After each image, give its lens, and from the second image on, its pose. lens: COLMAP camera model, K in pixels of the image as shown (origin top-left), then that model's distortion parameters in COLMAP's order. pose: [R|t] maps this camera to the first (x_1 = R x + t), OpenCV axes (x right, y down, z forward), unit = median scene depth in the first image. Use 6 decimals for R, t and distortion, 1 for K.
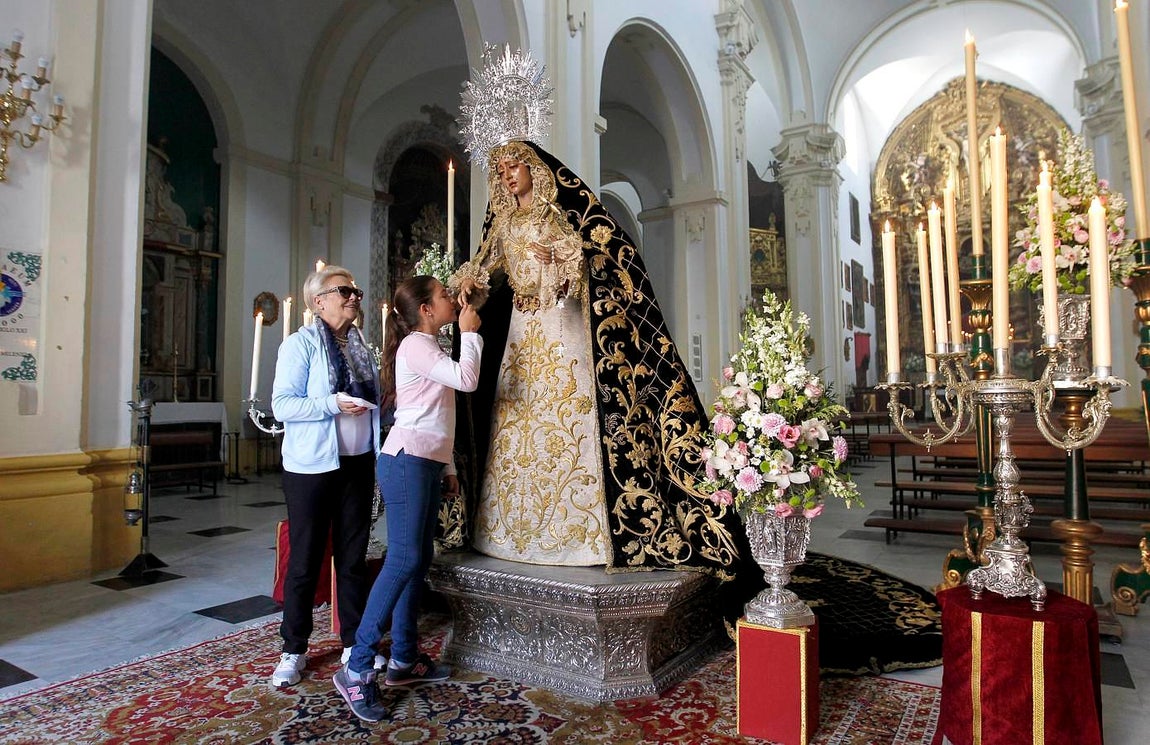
lens RADIAL K [[749.0, 0, 584.7], [0, 749.0, 370.0], [0, 0, 1]] dist [-0.065366, 0.041634]
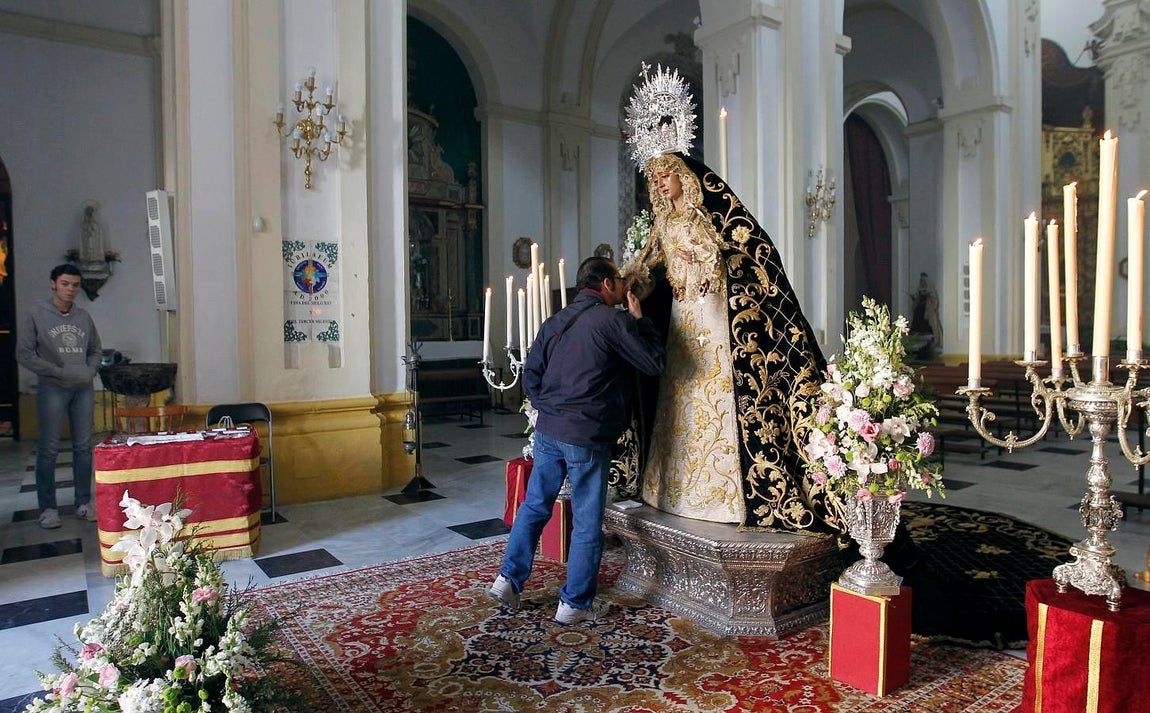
lens RADIAL K [[790.0, 0, 549.2], [0, 790.0, 376.7], [0, 0, 1]] dist [-0.075428, 0.059627]
pose [[0.918745, 0.021233, -0.394281, 0.224156], [0.024246, 0.993635, 0.110007, -0.104924], [0.394107, -0.110628, 0.912382, -0.205517]]
